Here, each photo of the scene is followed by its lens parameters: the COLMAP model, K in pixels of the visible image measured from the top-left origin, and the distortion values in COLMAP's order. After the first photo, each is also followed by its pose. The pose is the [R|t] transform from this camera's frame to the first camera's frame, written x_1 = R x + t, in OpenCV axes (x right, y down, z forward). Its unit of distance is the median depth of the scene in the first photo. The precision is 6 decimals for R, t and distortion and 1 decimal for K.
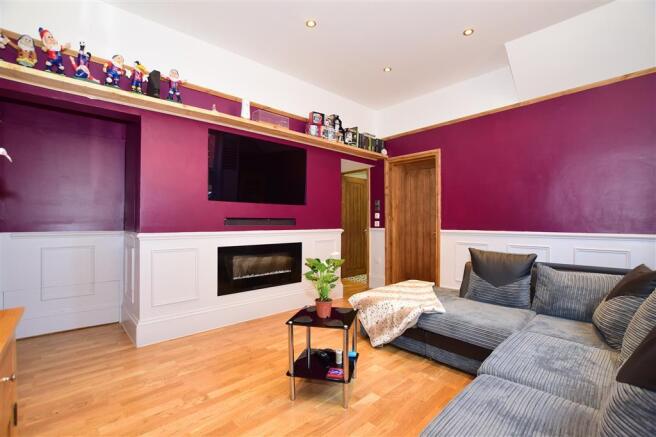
lens RADIAL K [[292.0, 0, 328.0], [0, 292.0, 218.5], [0, 0, 1]] dist [-0.002073, -0.000197]
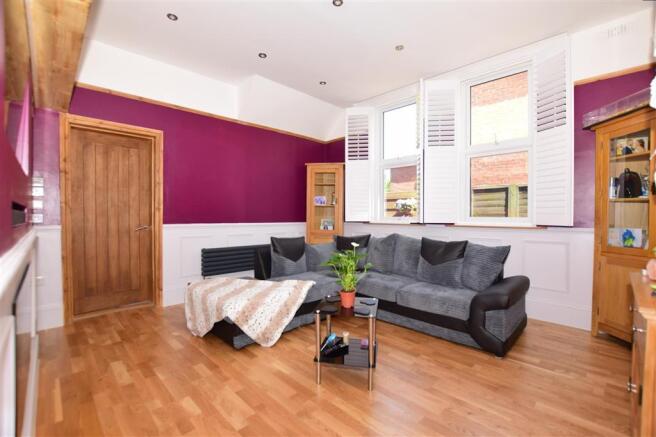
lens RADIAL K [[292.0, 0, 328.0], [0, 292.0, 218.5], [0, 0, 1]] dist [-0.002073, -0.000197]
pose [[-0.018090, -0.008003, 0.999804, -0.497268], [-0.007345, 0.999942, 0.007871, 0.010124], [-0.999809, -0.007201, -0.018148, 0.524024]]
